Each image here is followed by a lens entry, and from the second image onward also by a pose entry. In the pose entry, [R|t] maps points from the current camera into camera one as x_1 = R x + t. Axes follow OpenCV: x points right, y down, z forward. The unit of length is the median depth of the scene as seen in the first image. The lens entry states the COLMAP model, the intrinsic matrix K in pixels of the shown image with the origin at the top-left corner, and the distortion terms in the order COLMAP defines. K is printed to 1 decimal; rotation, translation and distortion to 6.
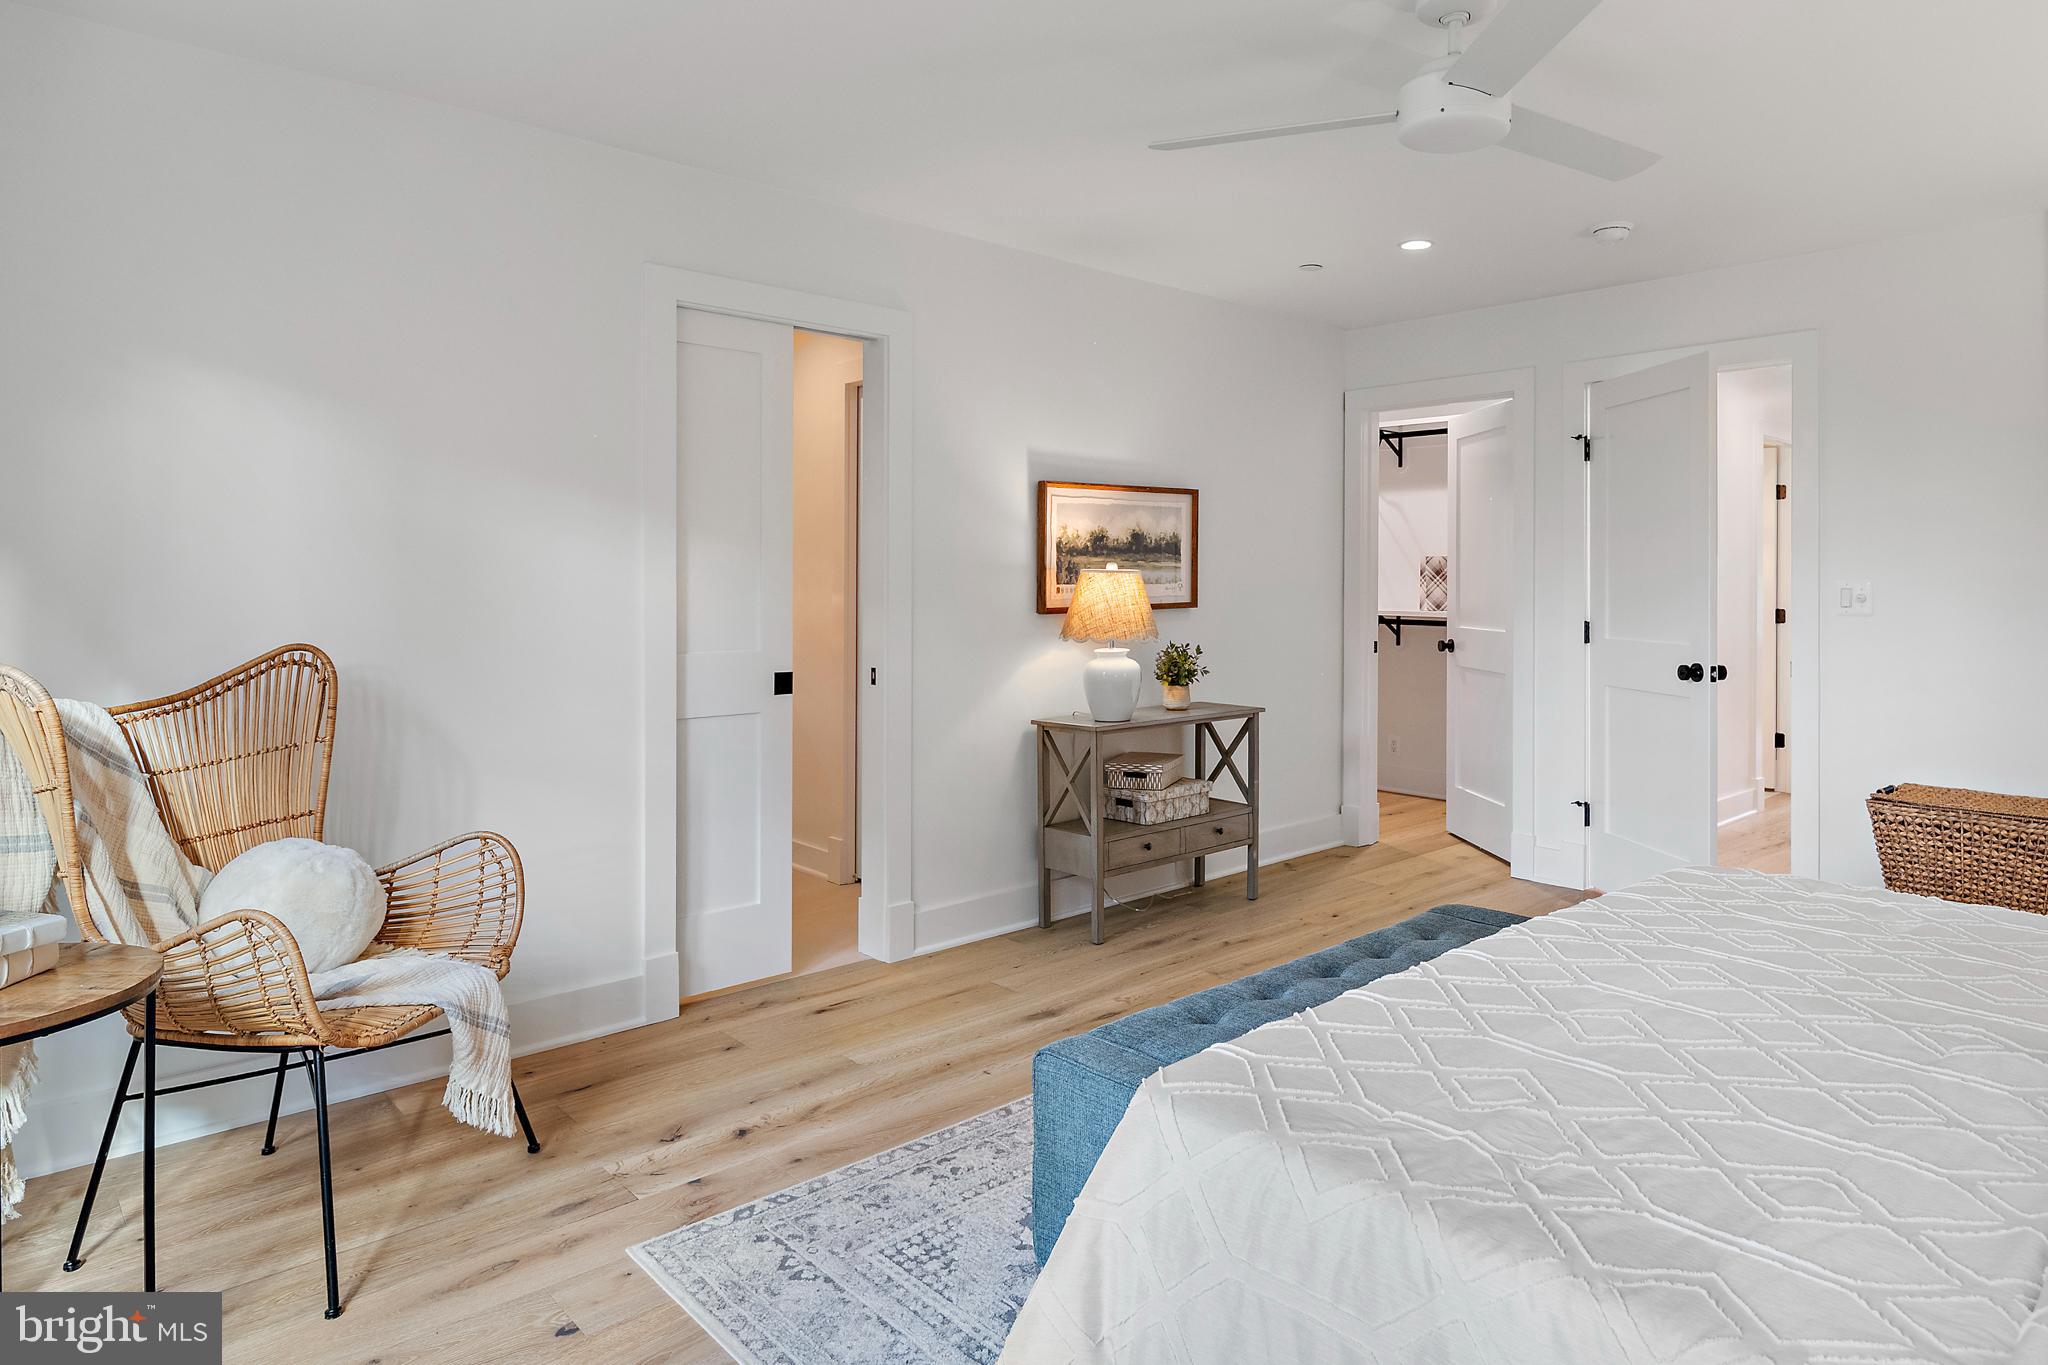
lens RADIAL K [[1191.1, 0, 1089.3], [0, 1191.1, 593.2], [0, 0, 1]] dist [-0.000103, -0.000631]
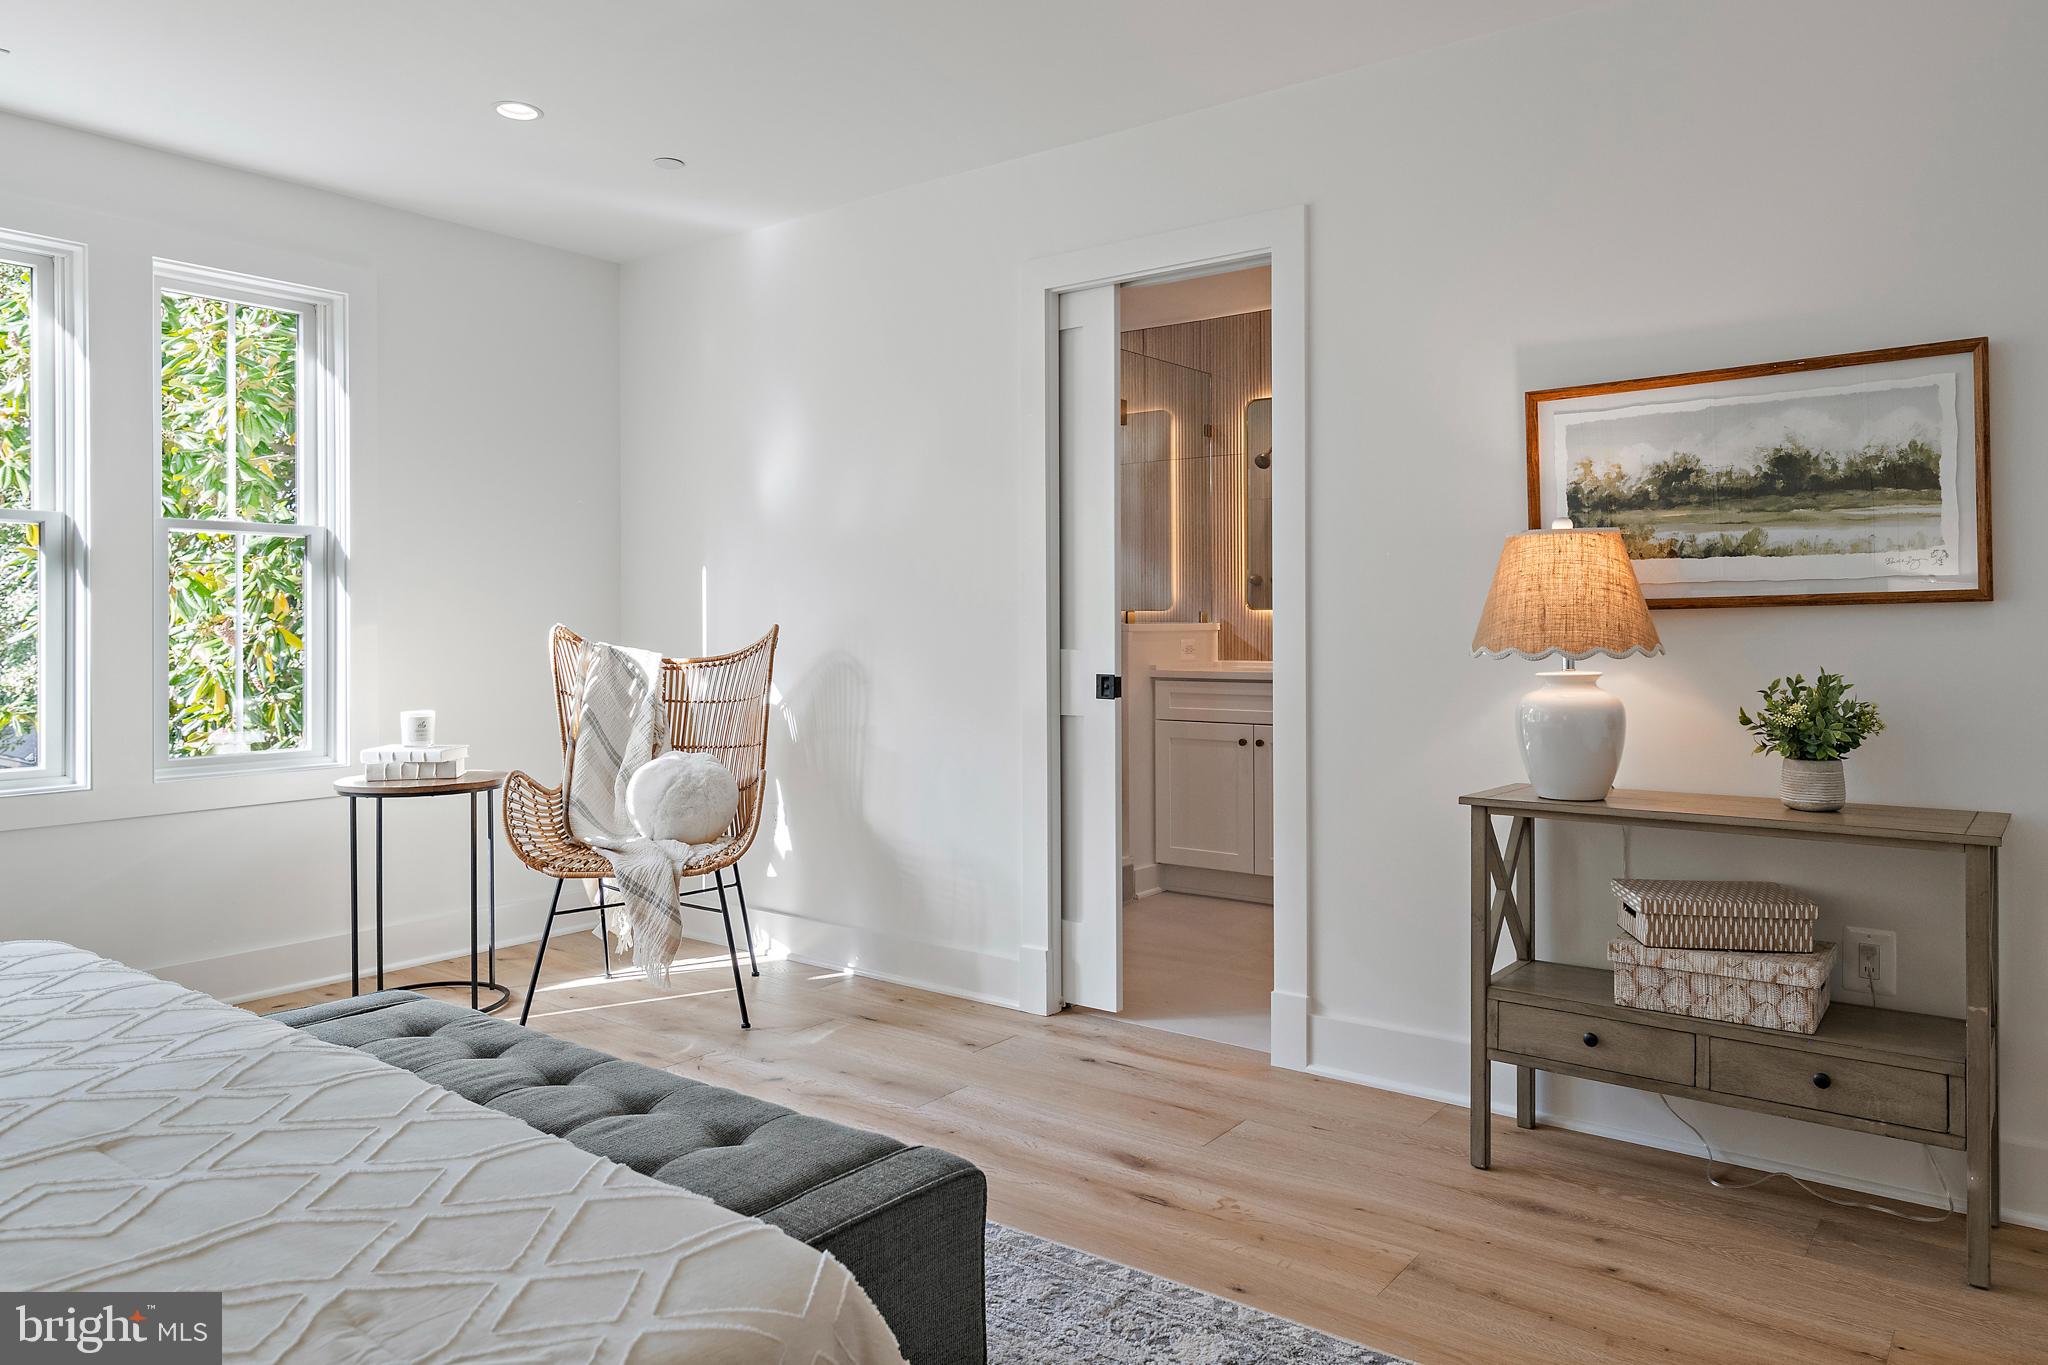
lens RADIAL K [[1362.1, 0, 1056.0], [0, 1362.1, 630.3], [0, 0, 1]] dist [0.008237, -0.000789]
pose [[0.180411, 0.008965, -0.983550, 0.600535], [0.001634, 0.999954, 0.009414, 0.019816], [0.983590, -0.003305, 0.180388, 0.634327]]
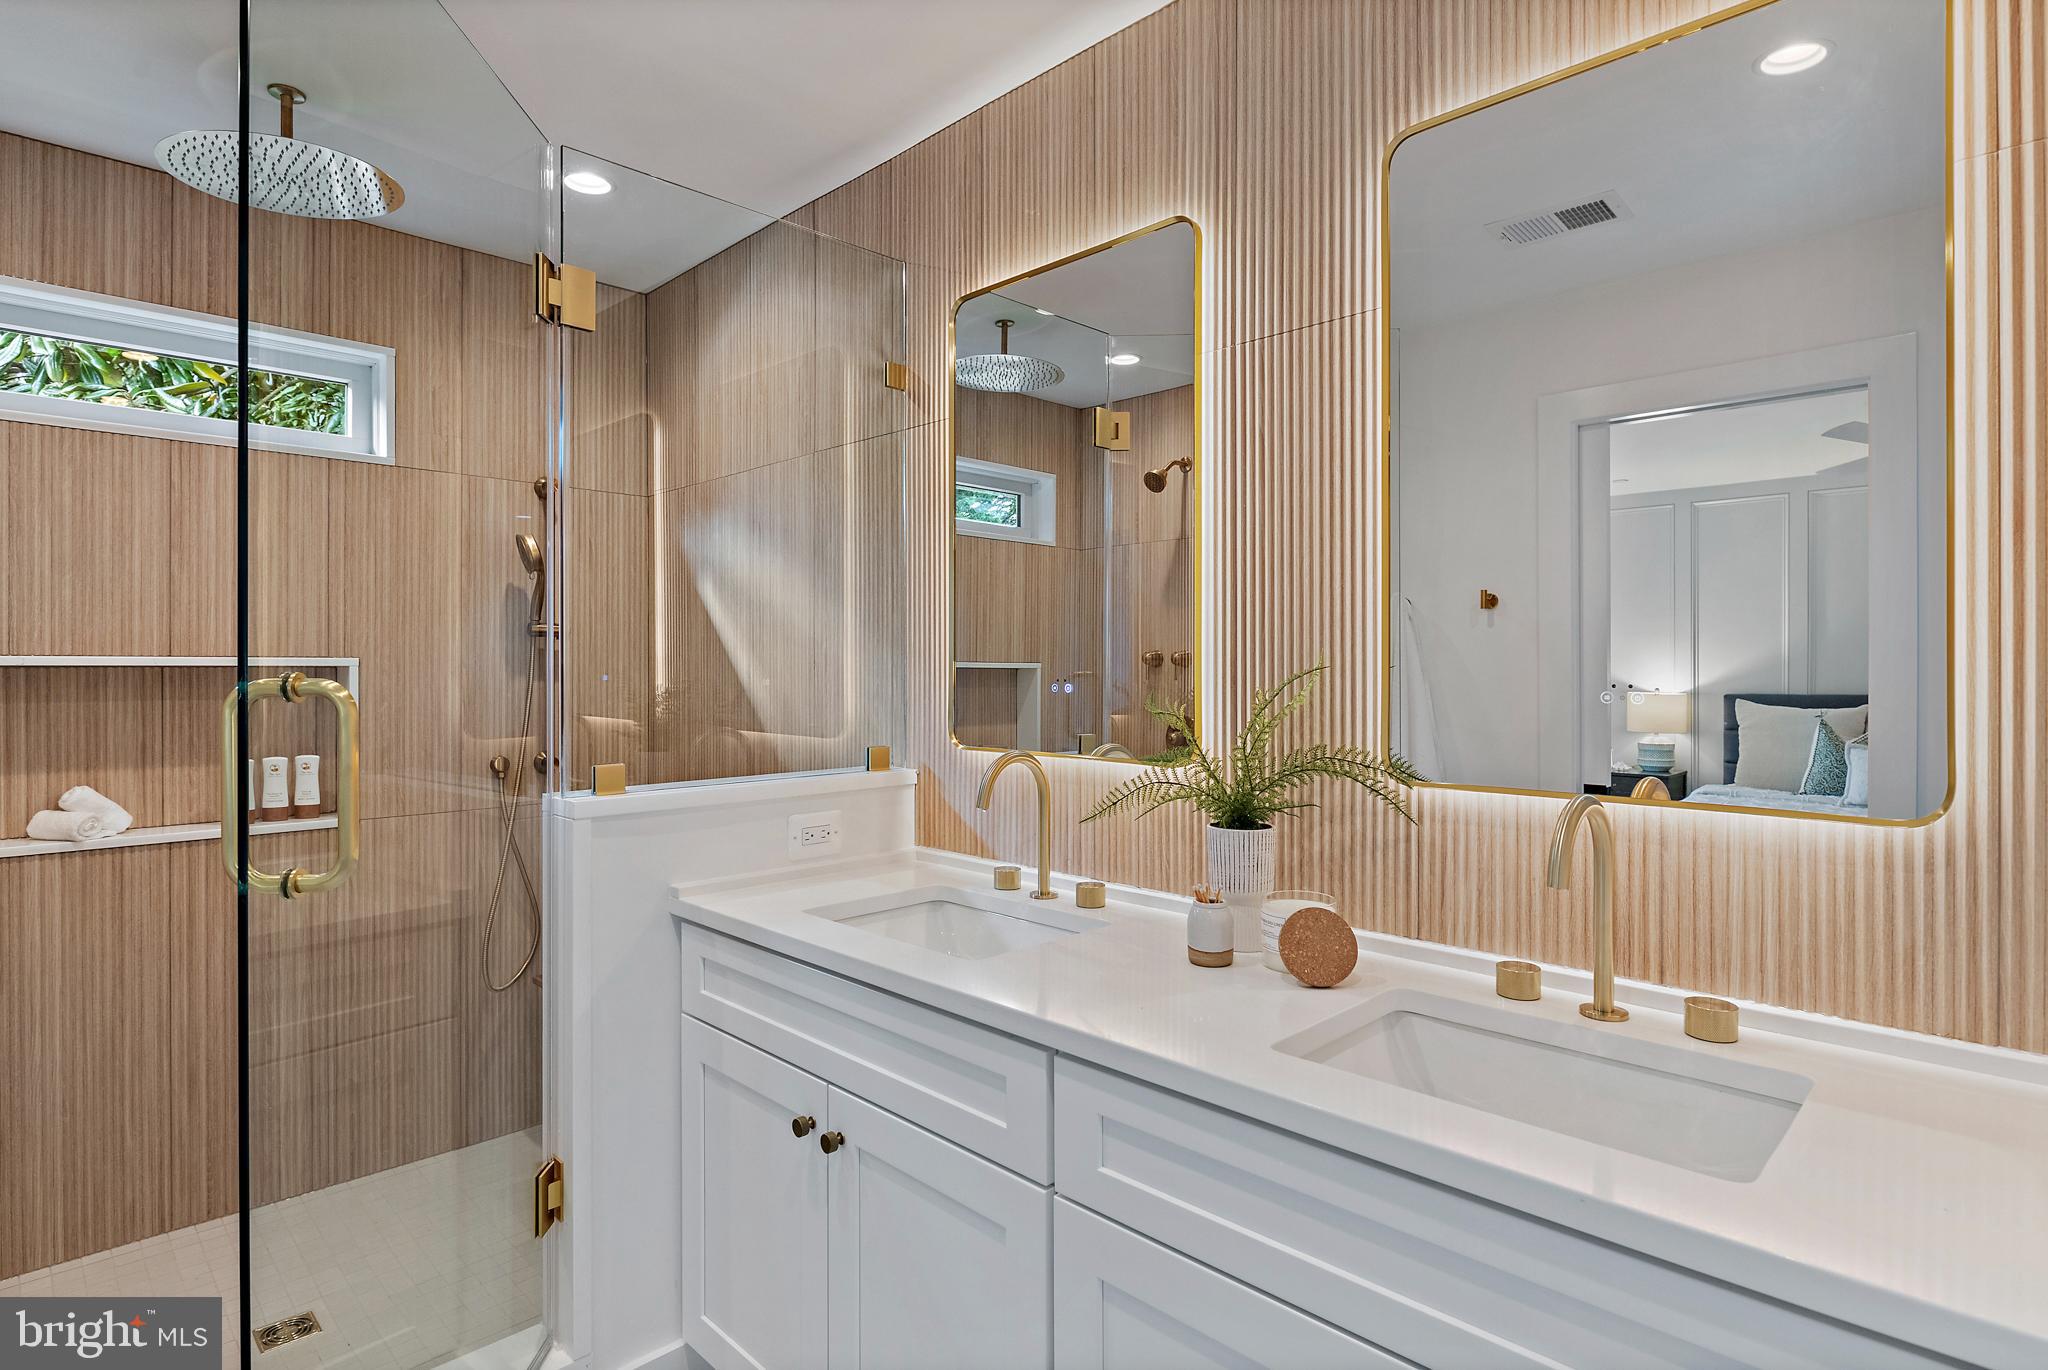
lens RADIAL K [[1039.9, 0, 1062.8], [0, 1039.9, 661.1], [0, 0, 1]] dist [-0.001356, -0.009153]
pose [[0.050490, 0.001561, -0.998723, 0.080665], [0.002360, 0.999996, 0.001683, -0.010999], [0.998722, -0.002442, 0.050486, 0.927068]]
